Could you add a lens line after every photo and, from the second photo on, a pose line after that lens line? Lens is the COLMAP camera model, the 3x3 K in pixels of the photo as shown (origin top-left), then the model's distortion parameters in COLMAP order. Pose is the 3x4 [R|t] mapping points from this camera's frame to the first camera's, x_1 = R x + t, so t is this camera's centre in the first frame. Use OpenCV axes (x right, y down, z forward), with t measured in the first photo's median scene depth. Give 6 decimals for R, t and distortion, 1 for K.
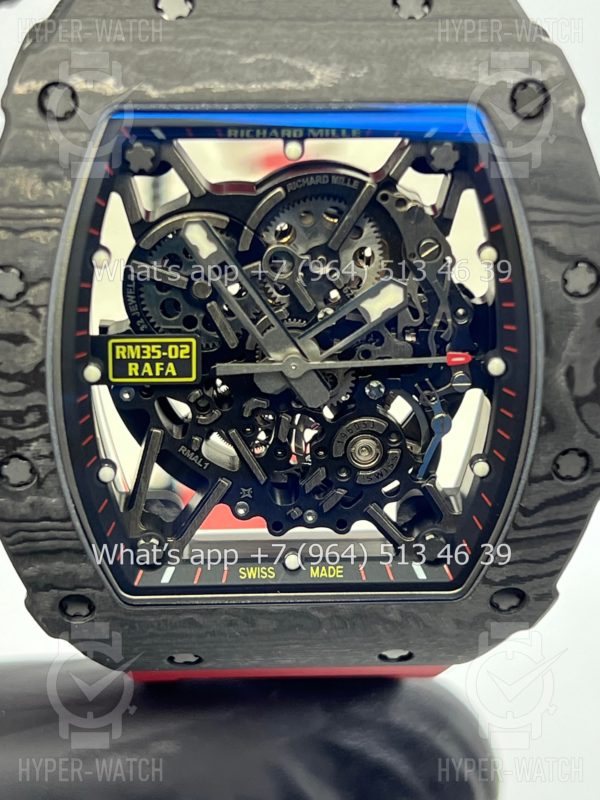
lens RADIAL K [[1934.4, 0, 299.5], [0, 1934.4, 403.2], [0, 0, 1]] dist [0.213125, 0.000000]
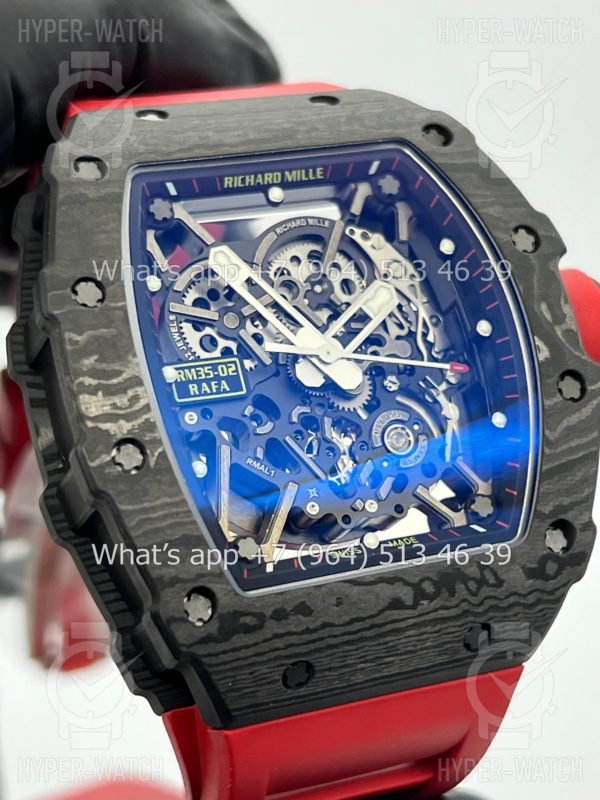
lens RADIAL K [[1934.4, 0, 301.0], [0, 1934.4, 404.3], [0, 0, 1]] dist [0.213125, 0.000000]
pose [[0.924666, -0.159346, 0.345835, -0.419220], [0.333418, 0.777495, -0.533230, 0.610689], [-0.183917, 0.608367, 0.772052, 0.126223]]
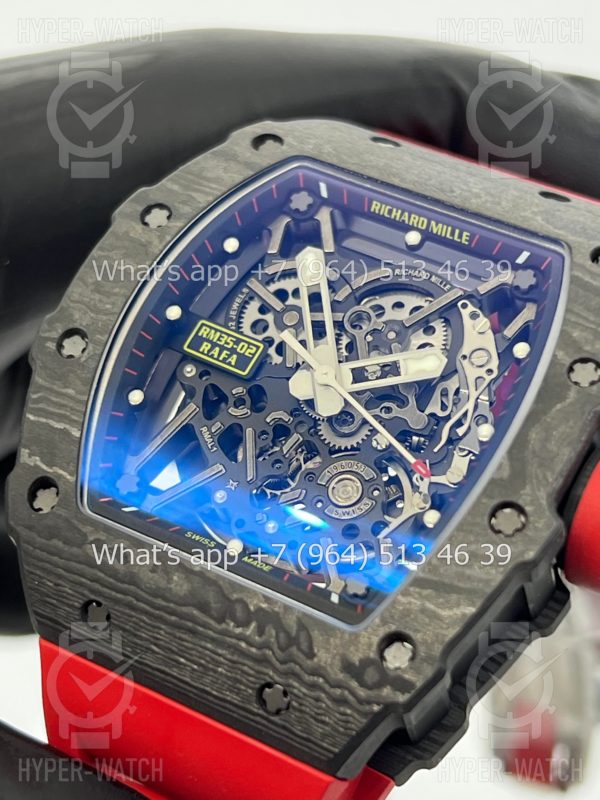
lens RADIAL K [[1934.4, 0, 293.0], [0, 1934.4, 429.9], [0, 0, 1]] dist [0.213125, 0.000000]
pose [[0.853333, 0.319654, -0.411878, 0.452186], [-0.517751, 0.612429, -0.597381, 0.678053], [0.061291, 0.723016, 0.688107, 0.243054]]
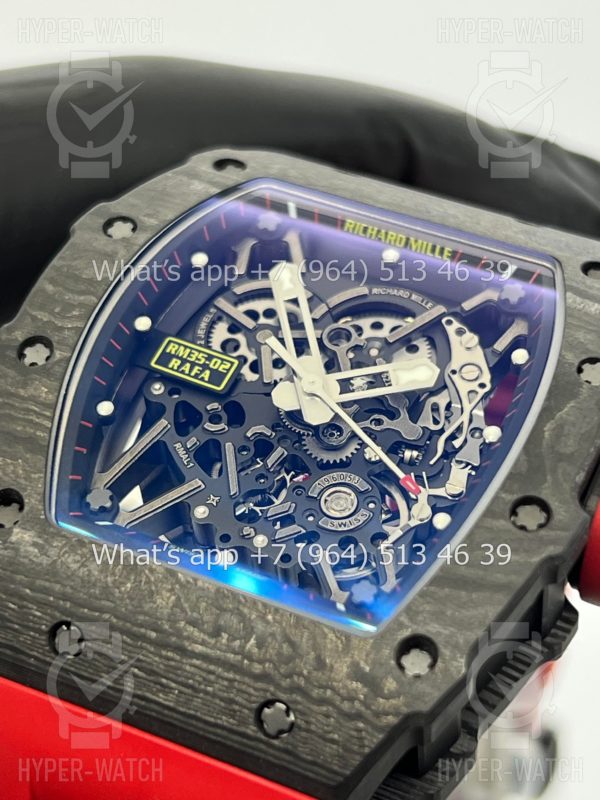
lens RADIAL K [[1934.4, 0, 295.7], [0, 1934.4, 425.7], [0, 0, 1]] dist [0.213125, 0.000000]
pose [[0.905889, 0.265307, -0.330117, 0.341003], [-0.422265, 0.505949, -0.752136, 0.784014], [-0.032524, 0.820748, 0.570364, 0.412051]]
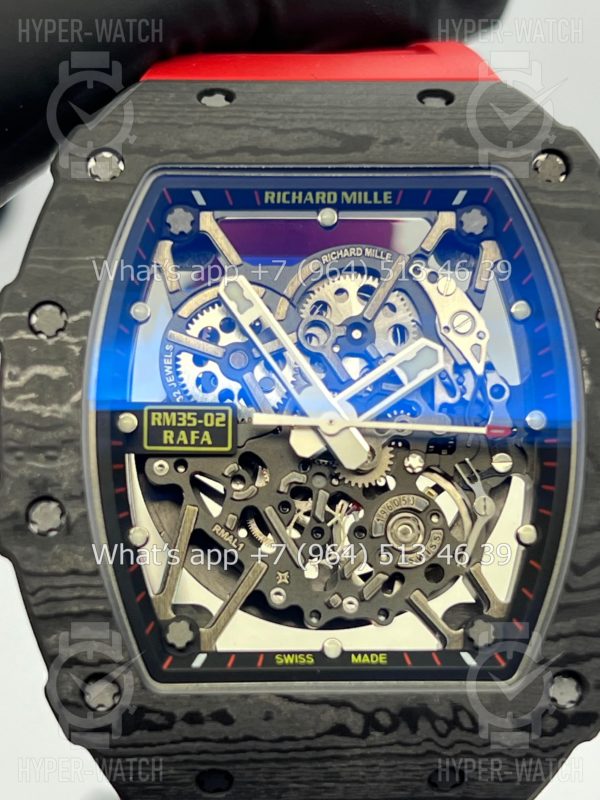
lens RADIAL K [[1934.4, 0, 297.5], [0, 1934.4, 402.4], [0, 0, 1]] dist [0.213125, 0.000000]
pose [[0.999880, -0.012525, -0.009110, -0.010729], [0.007016, 0.890694, -0.454548, 0.417056], [0.013807, 0.454430, 0.890676, 0.113315]]
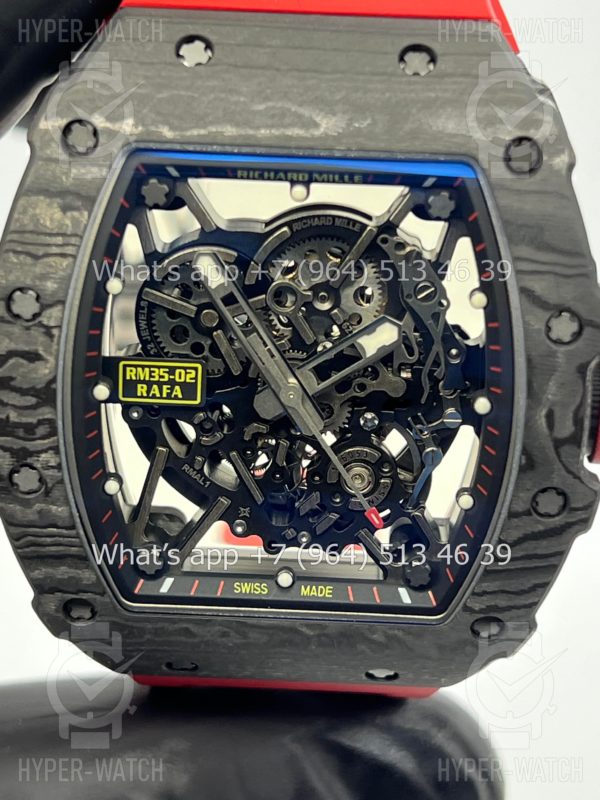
lens RADIAL K [[1934.4, 0, 298.9], [0, 1934.4, 404.2], [0, 0, 1]] dist [0.213125, 0.000000]
pose [[0.996917, 0.053158, -0.057707, 0.062161], [-0.053736, 0.998519, -0.008503, -0.005308], [0.057170, 0.011577, 0.998297, -0.057770]]
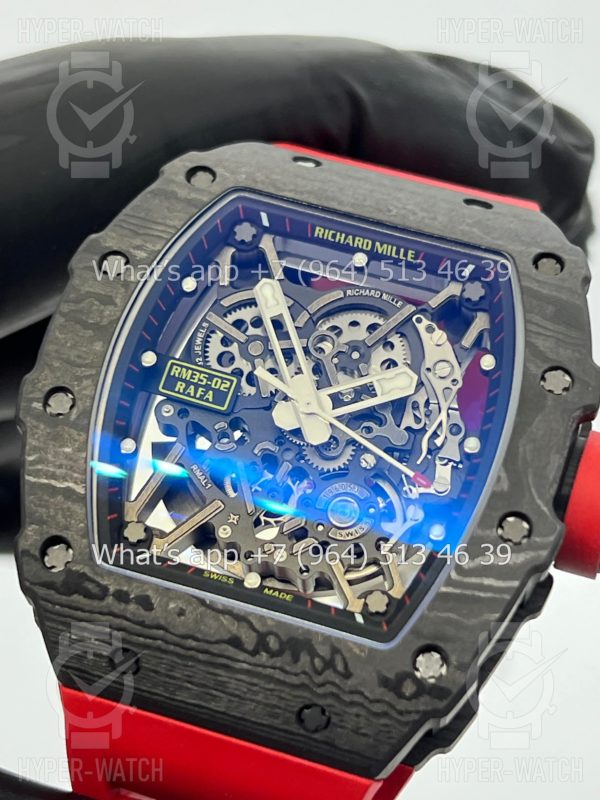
lens RADIAL K [[1934.4, 0, 298.4], [0, 1934.4, 425.4], [0, 0, 1]] dist [0.213125, 0.000000]
pose [[0.949303, 0.237636, -0.205798, 0.238183], [-0.314355, 0.713179, -0.626543, 0.732702], [-0.002119, 0.659473, 0.751726, 0.110330]]
